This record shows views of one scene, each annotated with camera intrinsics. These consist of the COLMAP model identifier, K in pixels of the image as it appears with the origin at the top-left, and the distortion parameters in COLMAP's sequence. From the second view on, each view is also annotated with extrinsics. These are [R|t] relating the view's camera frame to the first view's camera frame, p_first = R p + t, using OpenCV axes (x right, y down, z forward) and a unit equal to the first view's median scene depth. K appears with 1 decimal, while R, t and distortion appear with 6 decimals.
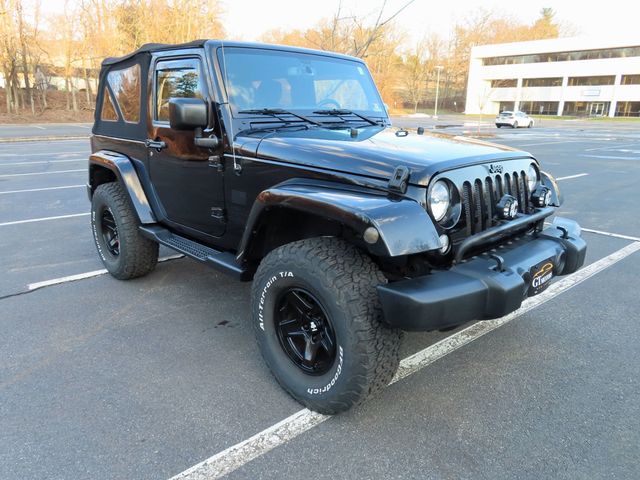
lens RADIAL K [[458.4, 0, 317.7], [0, 458.4, 246.5], [0, 0, 1]] dist [-0.011001, 0.006200]
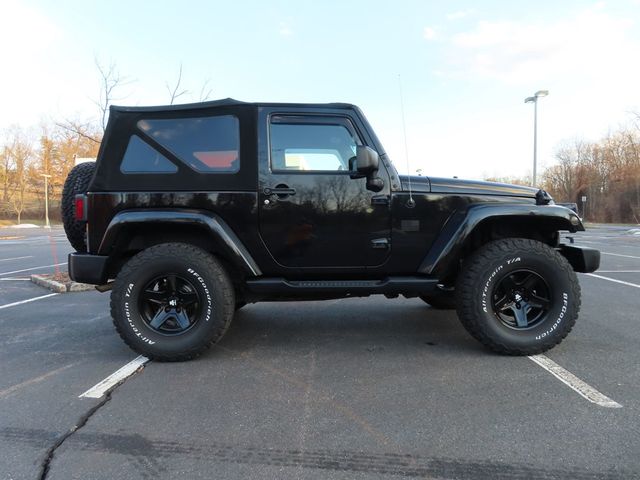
lens RADIAL K [[458.4, 0, 322.8], [0, 458.4, 243.4], [0, 0, 1]] dist [-0.011001, 0.006200]
pose [[0.677985, -0.051628, 0.733260, -1.043067], [0.225569, 0.964015, -0.140690, 0.050877], [-0.699610, 0.260787, 0.665233, 0.293884]]
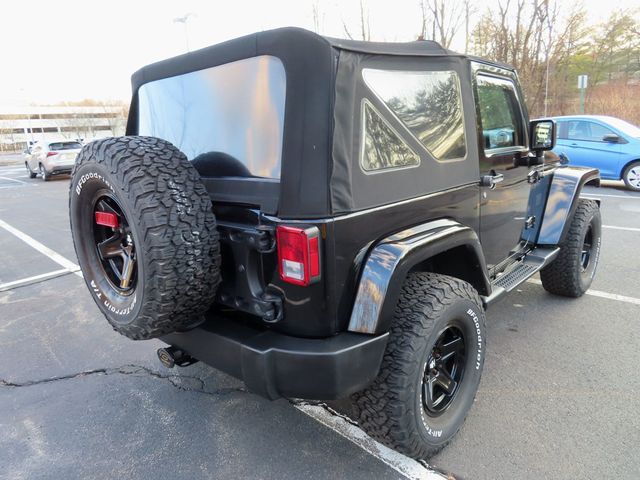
lens RADIAL K [[458.4, 0, 315.2], [0, 458.4, 241.2], [0, 0, 1]] dist [-0.011001, 0.006200]
pose [[-0.060473, -0.242501, 0.968265, -1.127169], [0.334905, 0.908881, 0.248545, -0.425518], [-0.940309, 0.339307, 0.026252, 1.310512]]
